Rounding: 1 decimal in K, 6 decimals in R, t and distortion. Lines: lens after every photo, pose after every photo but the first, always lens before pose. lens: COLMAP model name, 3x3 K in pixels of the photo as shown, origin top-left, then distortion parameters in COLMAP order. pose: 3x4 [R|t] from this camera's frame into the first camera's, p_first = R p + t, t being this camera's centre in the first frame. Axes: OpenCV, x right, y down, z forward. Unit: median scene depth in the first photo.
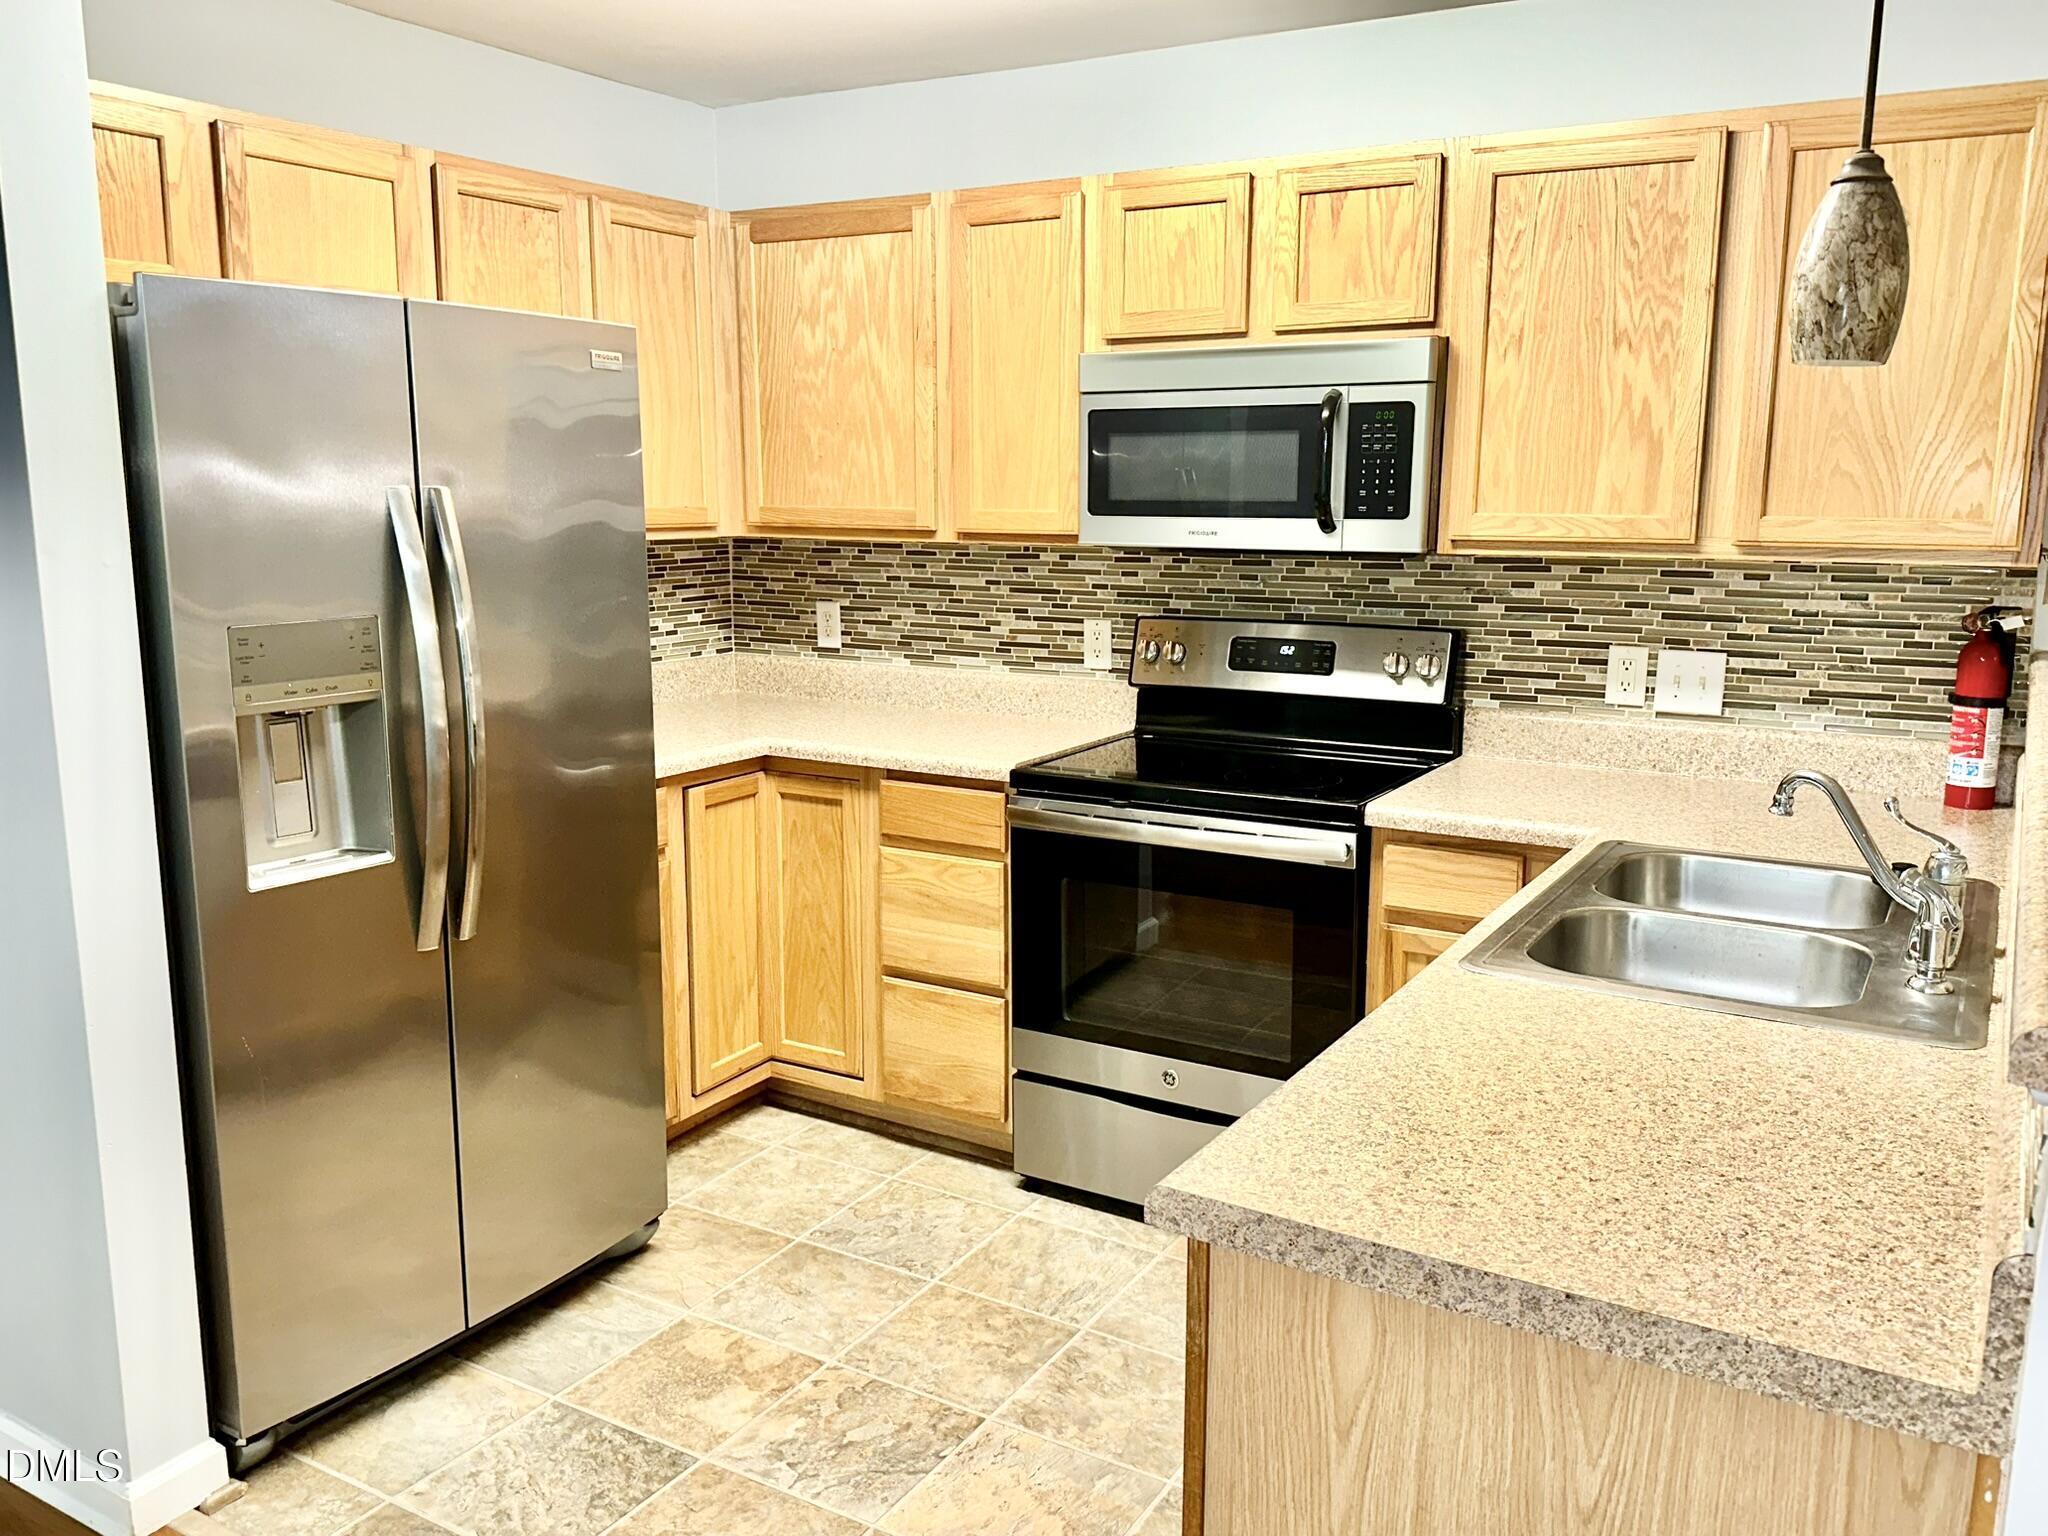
lens RADIAL K [[1647.5, 0, 1024.4], [0, 1647.5, 770.1], [0, 0, 1]] dist [0.172604, -0.296285]
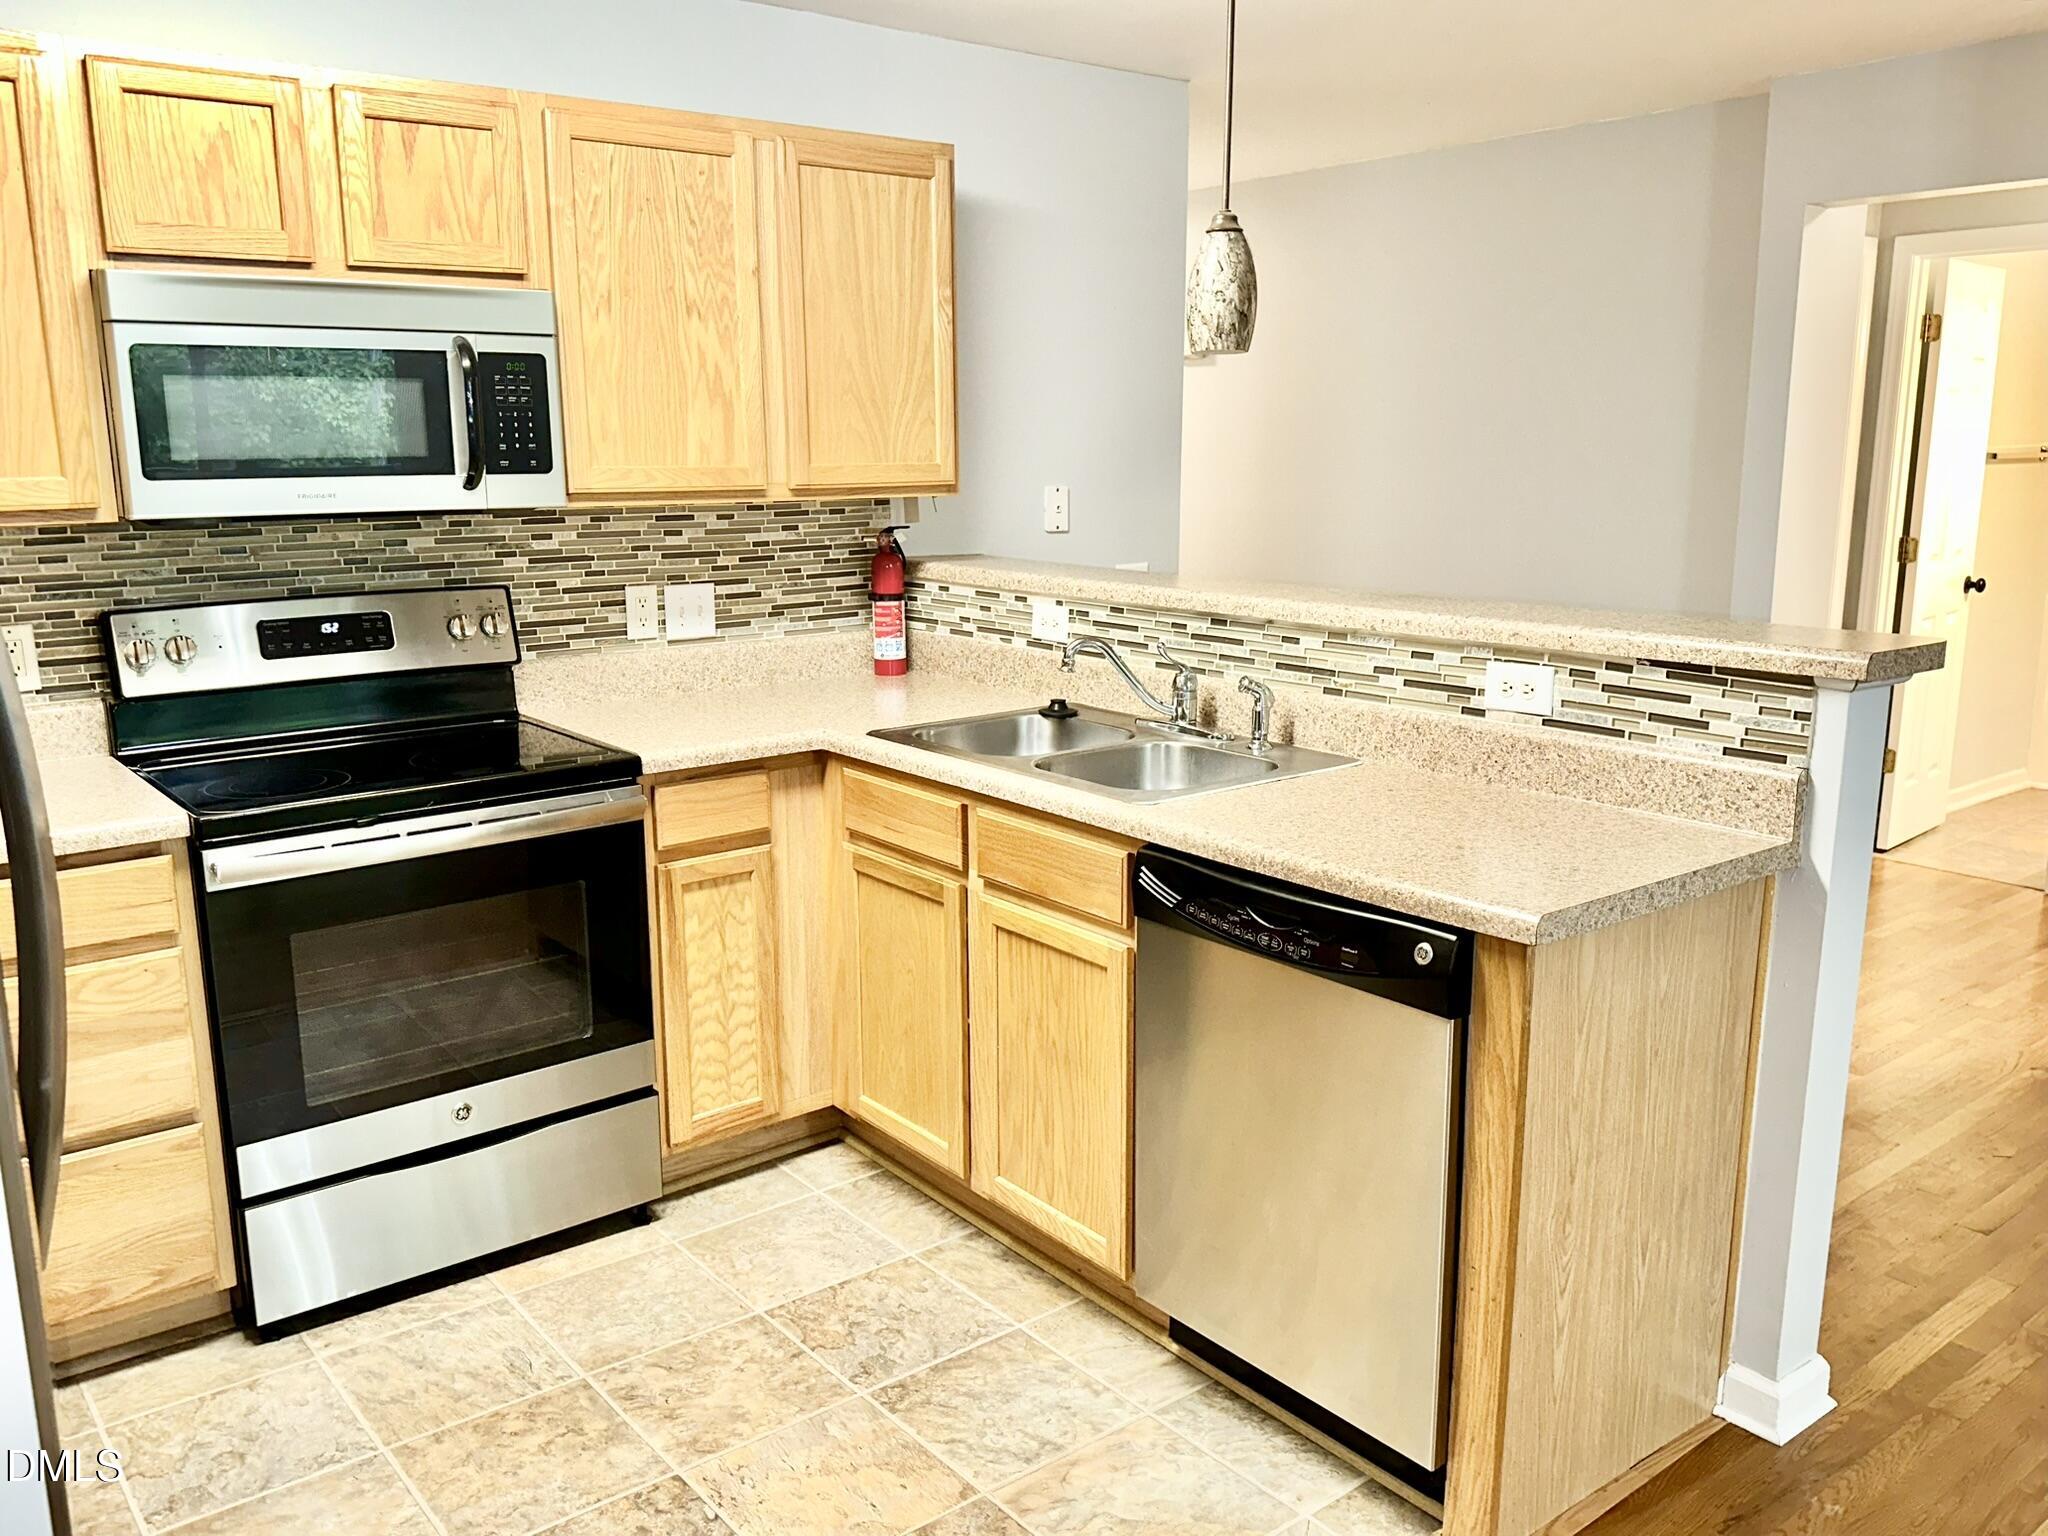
lens RADIAL K [[1647.5, 0, 1024.4], [0, 1647.5, 770.1], [0, 0, 1]] dist [0.172604, -0.296285]
pose [[0.356294, -0.194987, 0.913802, -0.615673], [0.173914, 0.974733, 0.140179, -0.068604], [-0.918046, 0.108978, 0.381202, 0.378217]]
